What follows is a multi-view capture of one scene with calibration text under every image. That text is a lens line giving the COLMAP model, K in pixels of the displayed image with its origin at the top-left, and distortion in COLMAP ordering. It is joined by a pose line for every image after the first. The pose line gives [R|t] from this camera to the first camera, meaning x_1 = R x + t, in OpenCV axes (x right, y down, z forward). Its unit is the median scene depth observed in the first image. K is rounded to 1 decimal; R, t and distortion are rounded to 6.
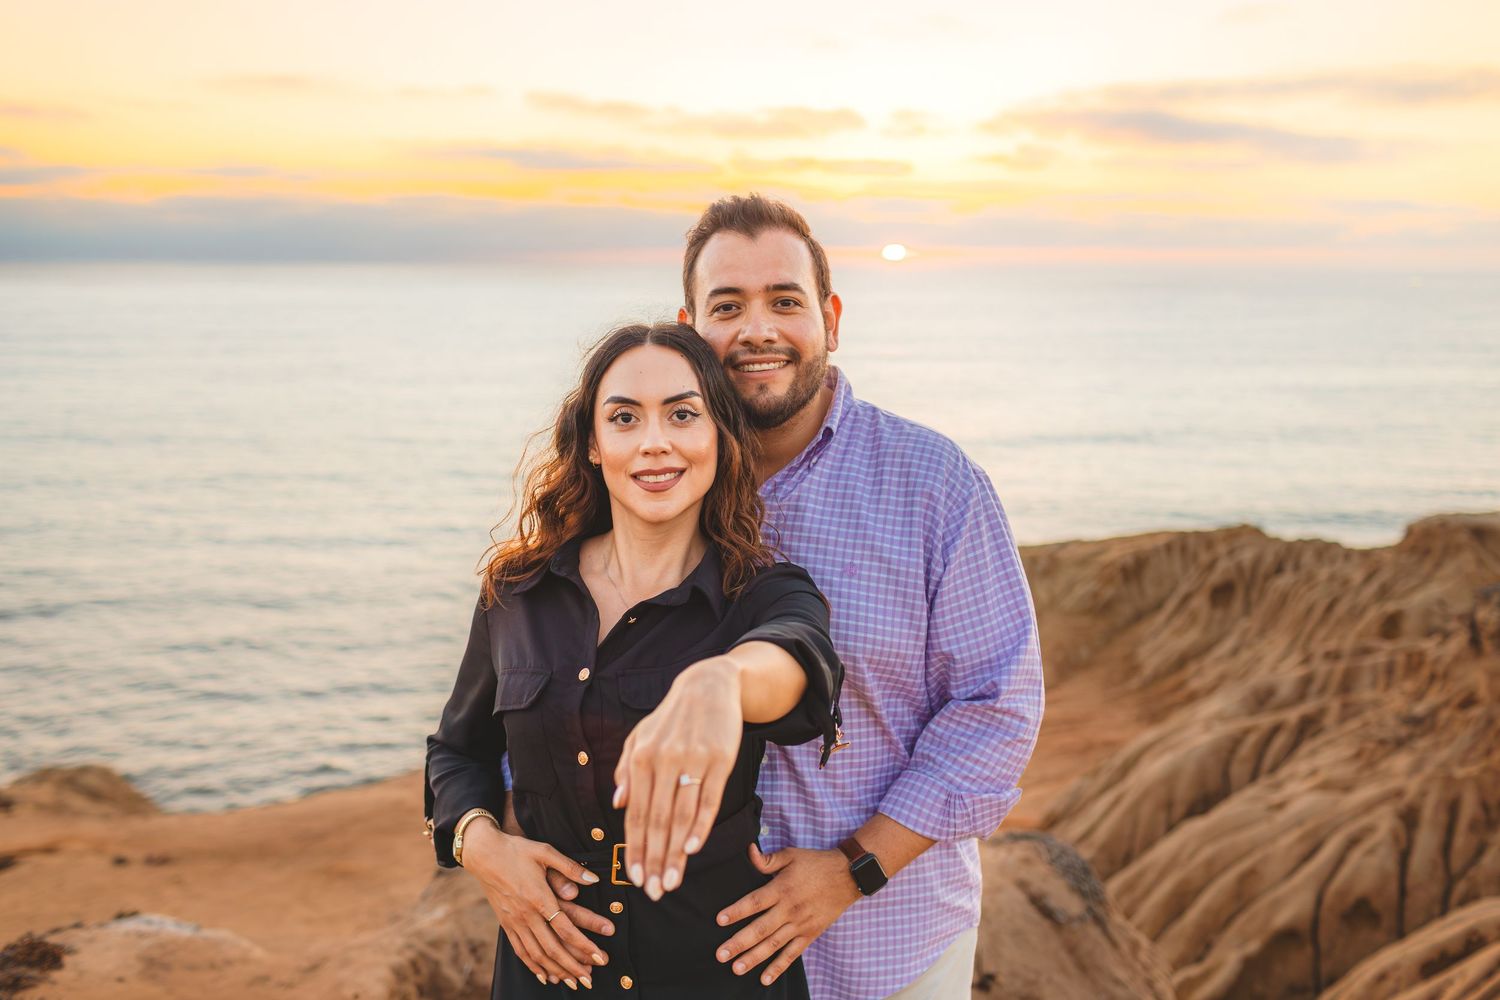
lens RADIAL K [[1458.5, 0, 761.3], [0, 1458.5, 471.4], [0, 0, 1]] dist [0.002280, 0.000000]
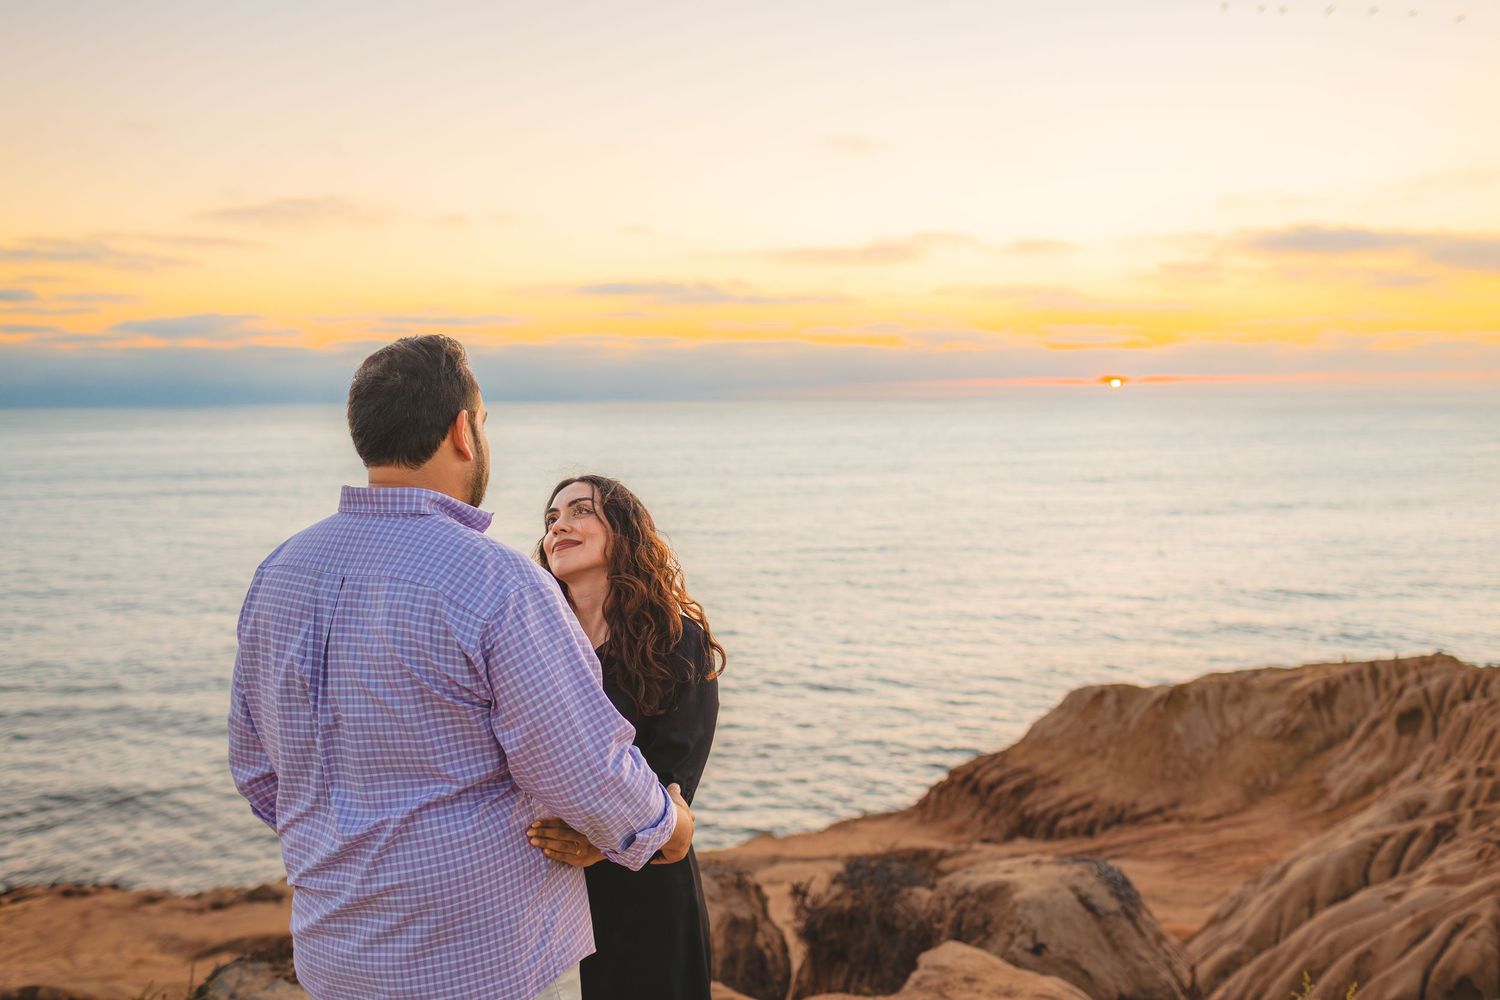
lens RADIAL K [[1435.4, 0, 751.4], [0, 1435.4, 510.7], [0, 0, 1]] dist [0.001322, 0.000000]
pose [[0.988315, -0.009349, -0.152137, 0.040444], [-0.000367, 0.997968, -0.063710, 0.005072], [0.152423, 0.063021, 0.986304, -0.197049]]
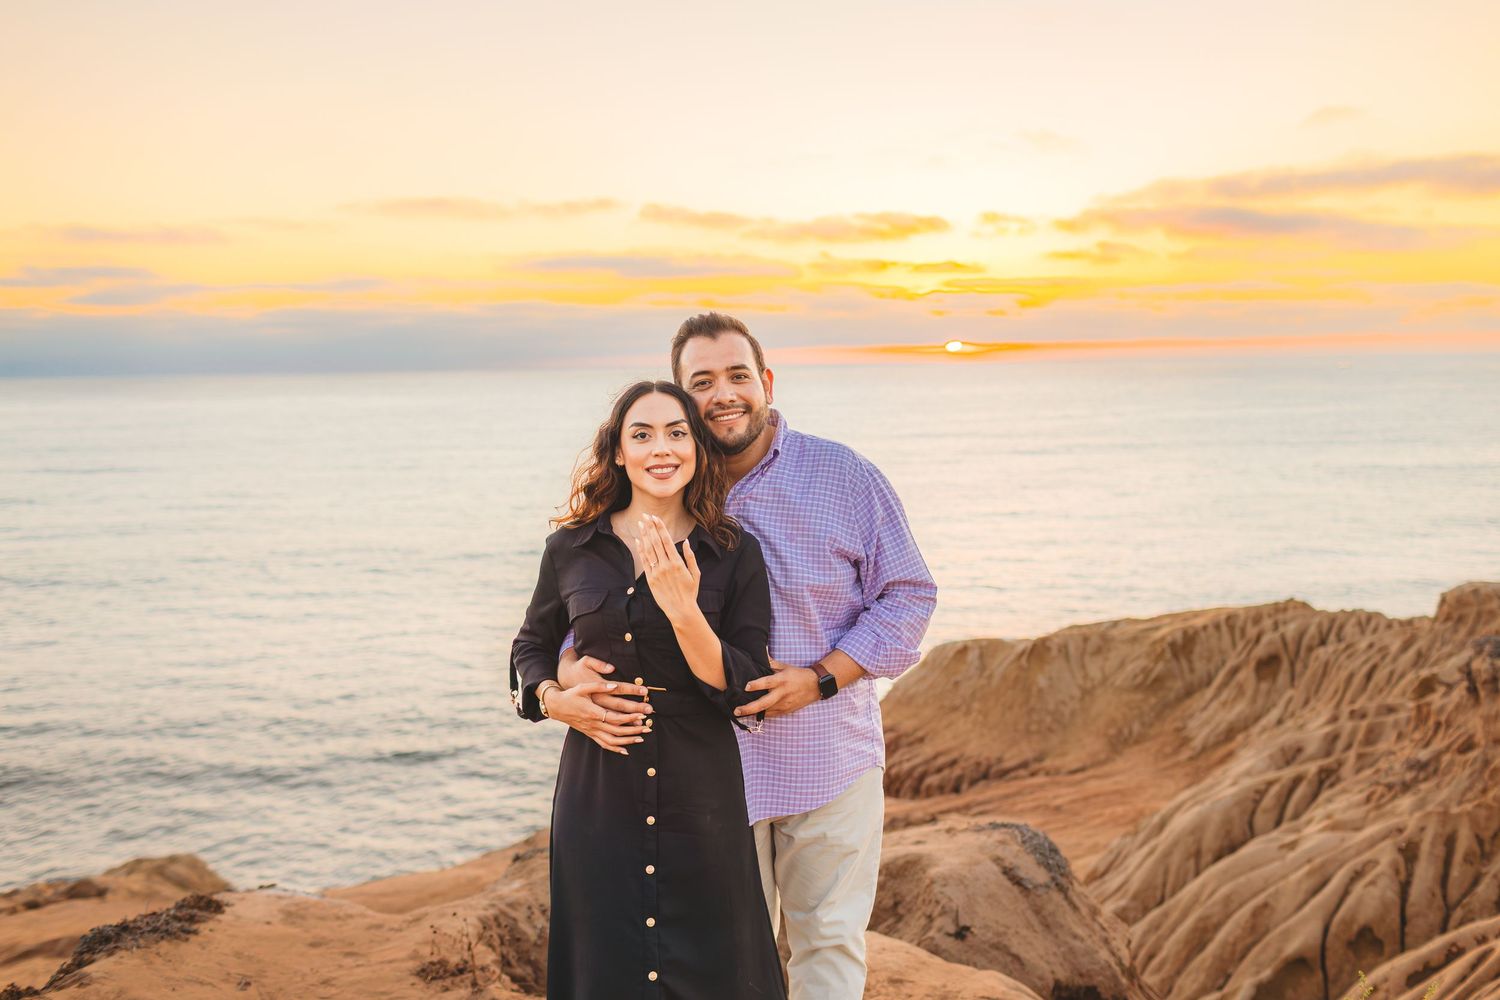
lens RADIAL K [[1450.5, 0, 779.7], [0, 1450.5, 511.6], [0, 0, 1]] dist [0.013492, 0.000000]
pose [[0.999273, -0.021854, -0.031252, 0.018083], [0.020696, 0.999104, -0.036908, 0.016114], [0.032031, 0.036234, 0.998830, -0.103510]]
